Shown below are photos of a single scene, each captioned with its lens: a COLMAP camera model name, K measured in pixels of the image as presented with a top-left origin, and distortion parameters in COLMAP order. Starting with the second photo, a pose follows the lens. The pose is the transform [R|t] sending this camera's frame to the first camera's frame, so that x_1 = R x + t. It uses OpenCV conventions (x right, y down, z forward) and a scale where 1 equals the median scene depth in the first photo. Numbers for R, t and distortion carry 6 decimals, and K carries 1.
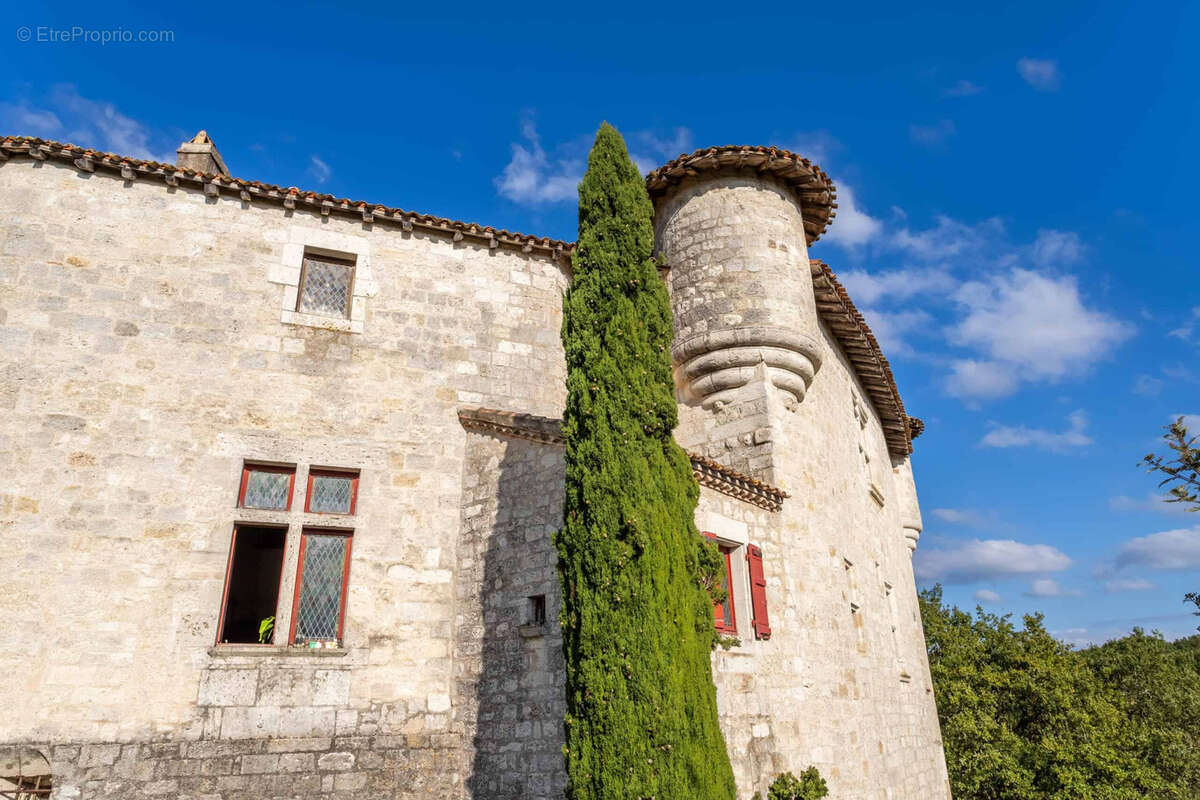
lens RADIAL K [[748.6, 0, 600.0], [0, 748.6, 400.0], [0, 0, 1]] dist [-0.005616, -0.000741]
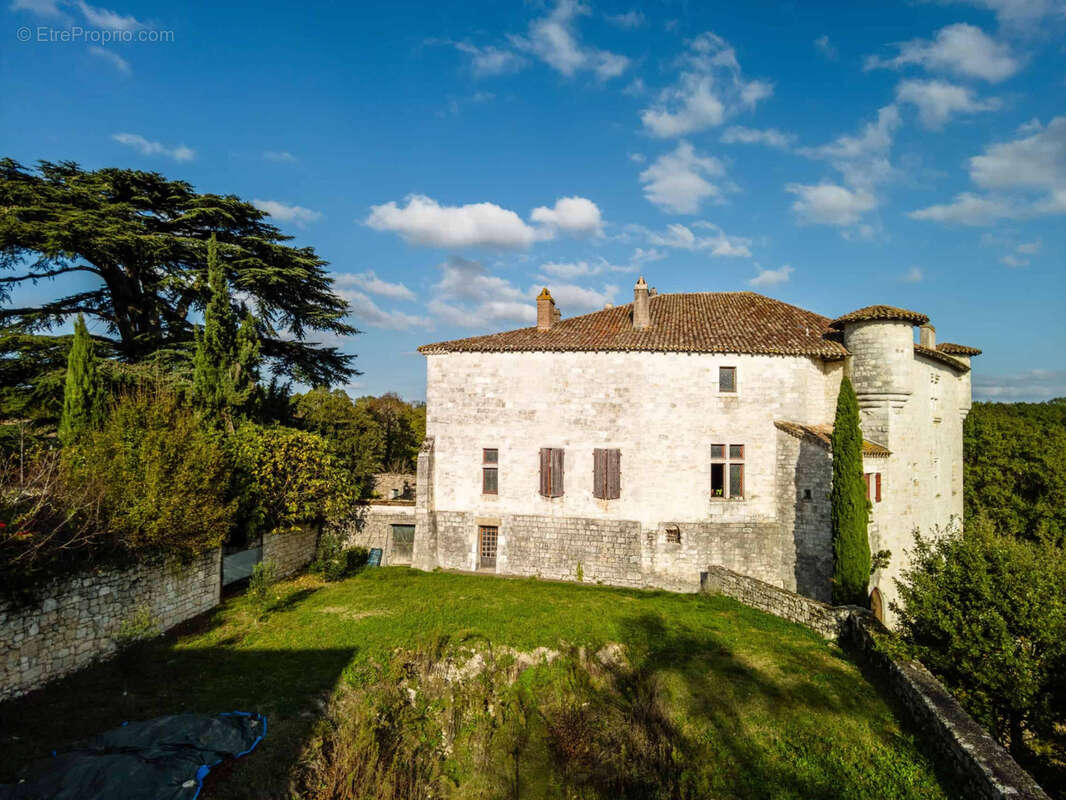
lens RADIAL K [[607.3, 0, 533.0], [0, 607.3, 400.0], [0, 0, 1]] dist [-0.099362, 0.036053]
pose [[0.952310, 0.017997, -0.304602, -0.370620], [0.087724, 0.939967, 0.329797, -0.905570], [0.292251, -0.340790, 0.893561, -1.313236]]
